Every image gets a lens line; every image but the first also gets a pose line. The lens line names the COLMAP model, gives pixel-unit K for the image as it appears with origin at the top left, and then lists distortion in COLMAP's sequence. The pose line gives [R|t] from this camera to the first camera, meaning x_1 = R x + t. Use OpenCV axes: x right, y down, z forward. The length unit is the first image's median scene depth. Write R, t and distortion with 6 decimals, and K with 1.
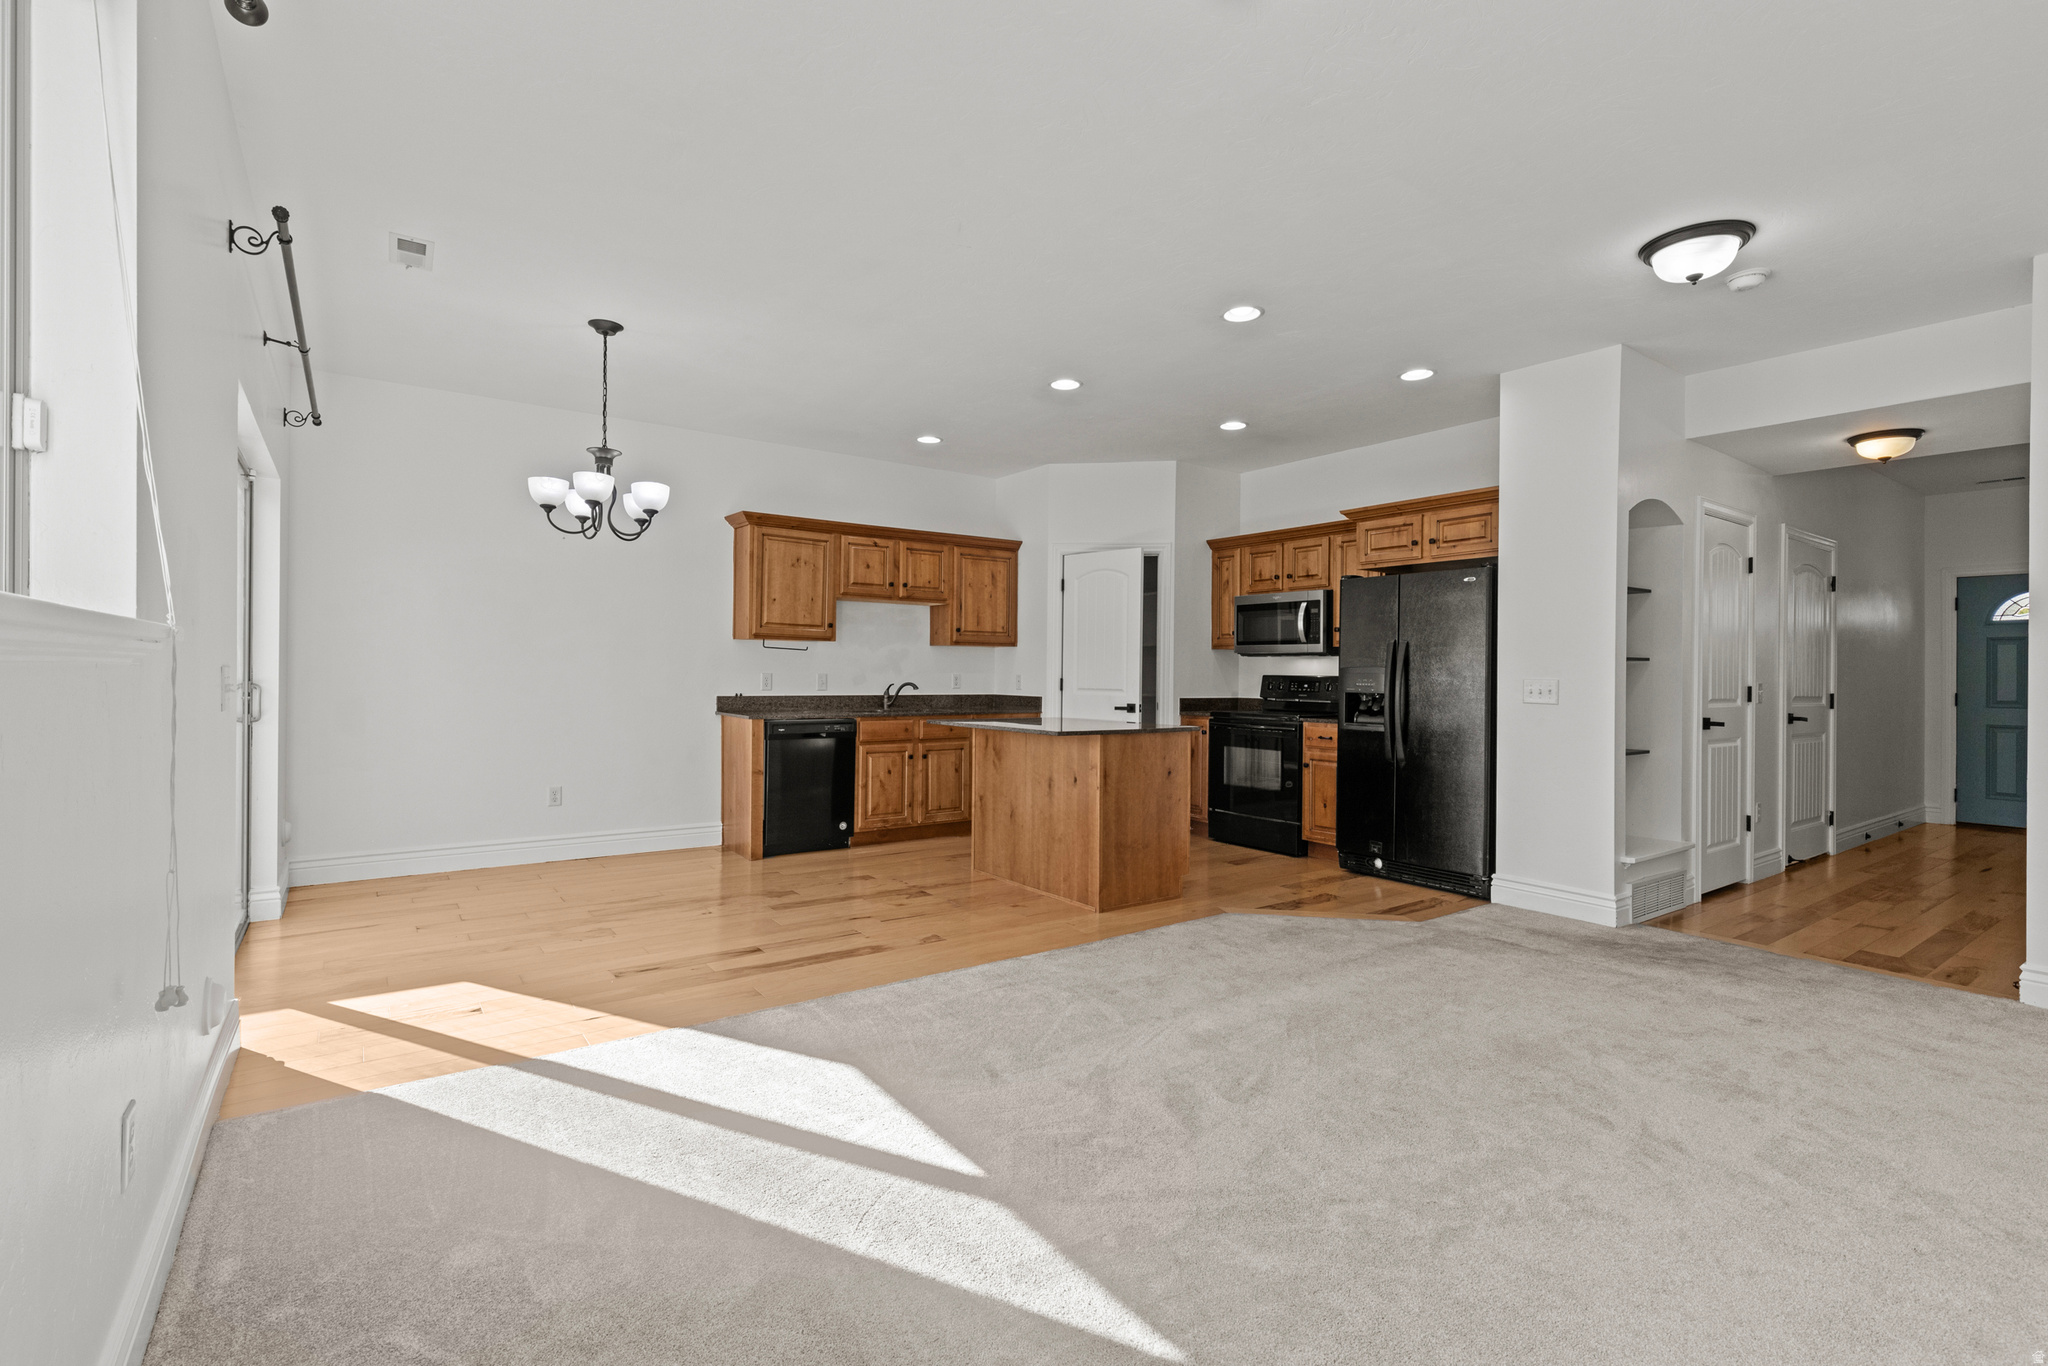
lens RADIAL K [[917.4, 0, 1027.7], [0, 917.4, 671.8], [0, 0, 1]] dist [0.006634, -0.001331]
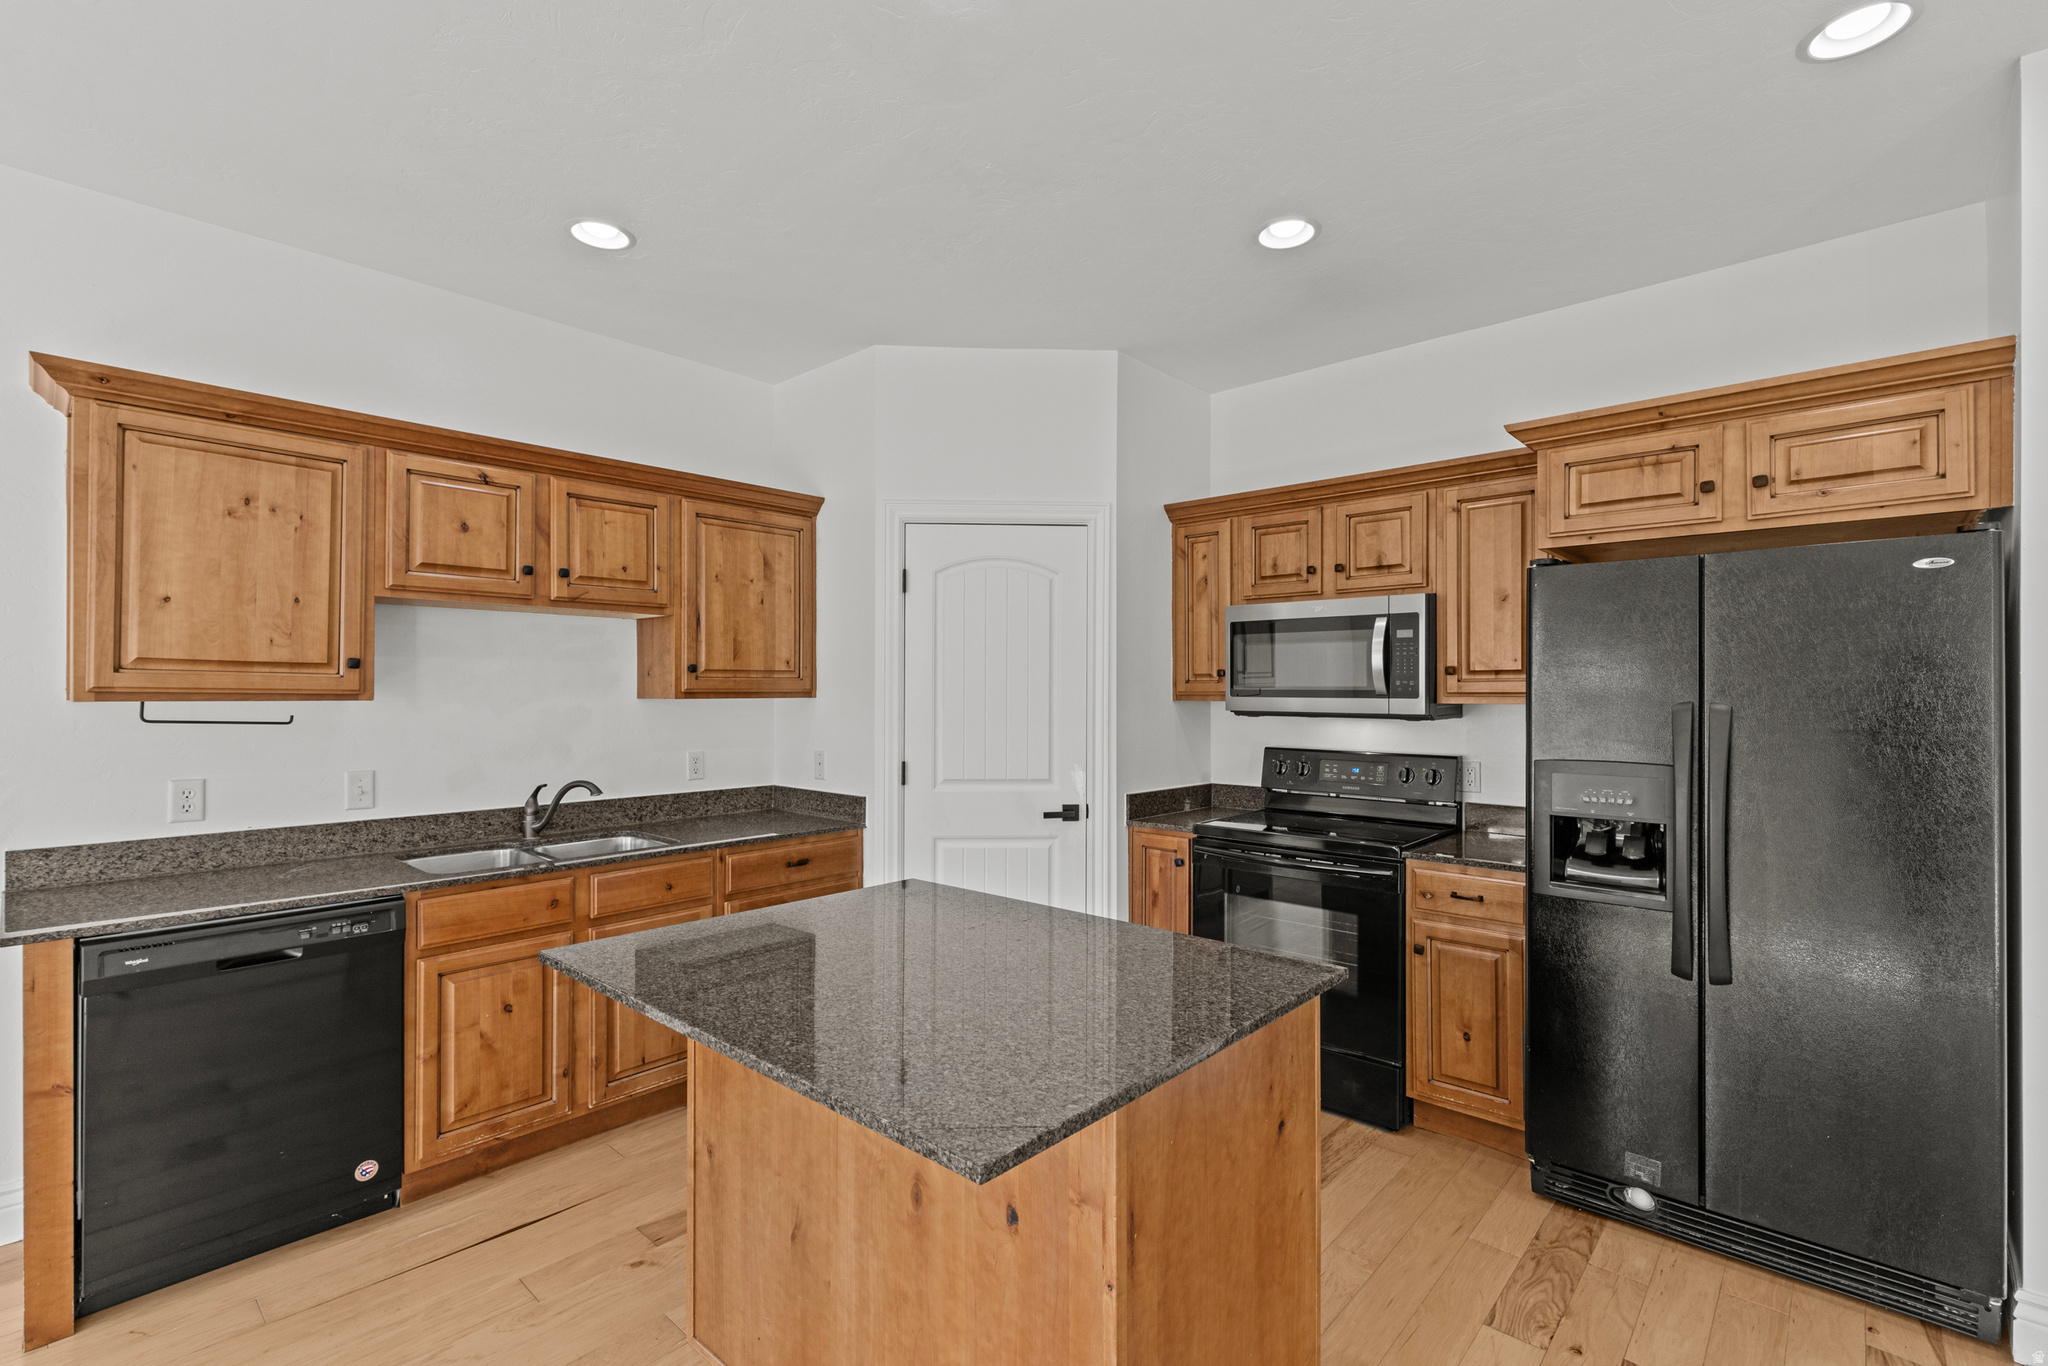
lens RADIAL K [[917.4, 0, 1026.7], [0, 917.4, 691.8], [0, 0, 1]] dist [0.006634, -0.001331]
pose [[0.978420, -0.008692, 0.206443, -0.002199], [0.007821, 0.999957, 0.005034, -0.037800], [-0.206477, -0.003311, 0.978446, 0.532622]]
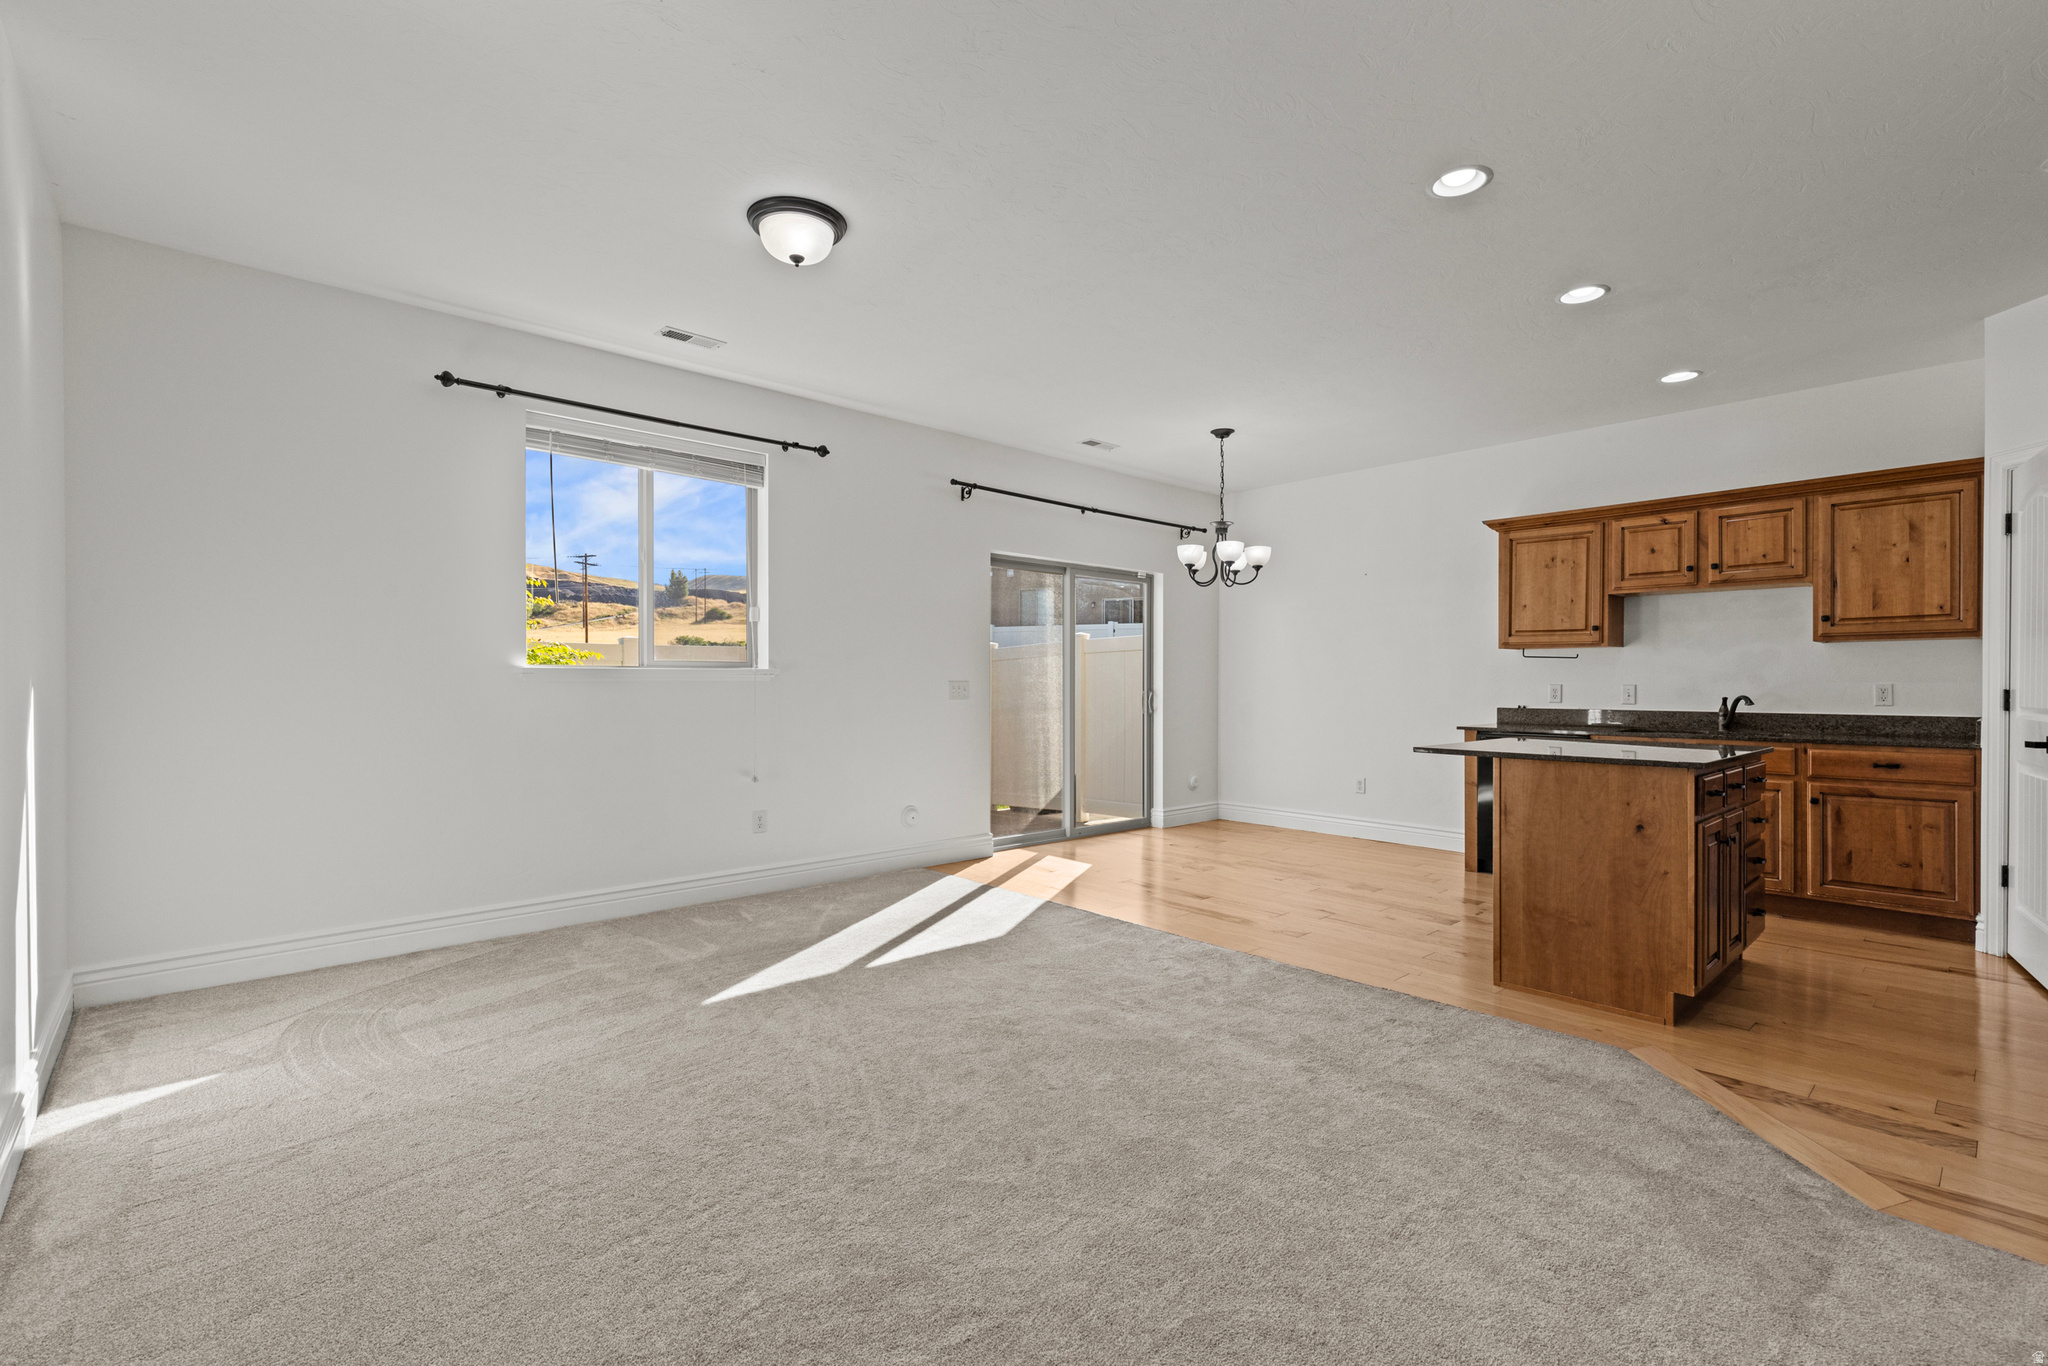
lens RADIAL K [[917.4, 0, 1022.9], [0, 917.4, 683.5], [0, 0, 1]] dist [0.006634, -0.001331]
pose [[0.119654, -0.009377, -0.992771, 0.586361], [0.002900, 0.999954, -0.009095, 0.007817], [0.992811, -0.001791, 0.119676, 0.364275]]
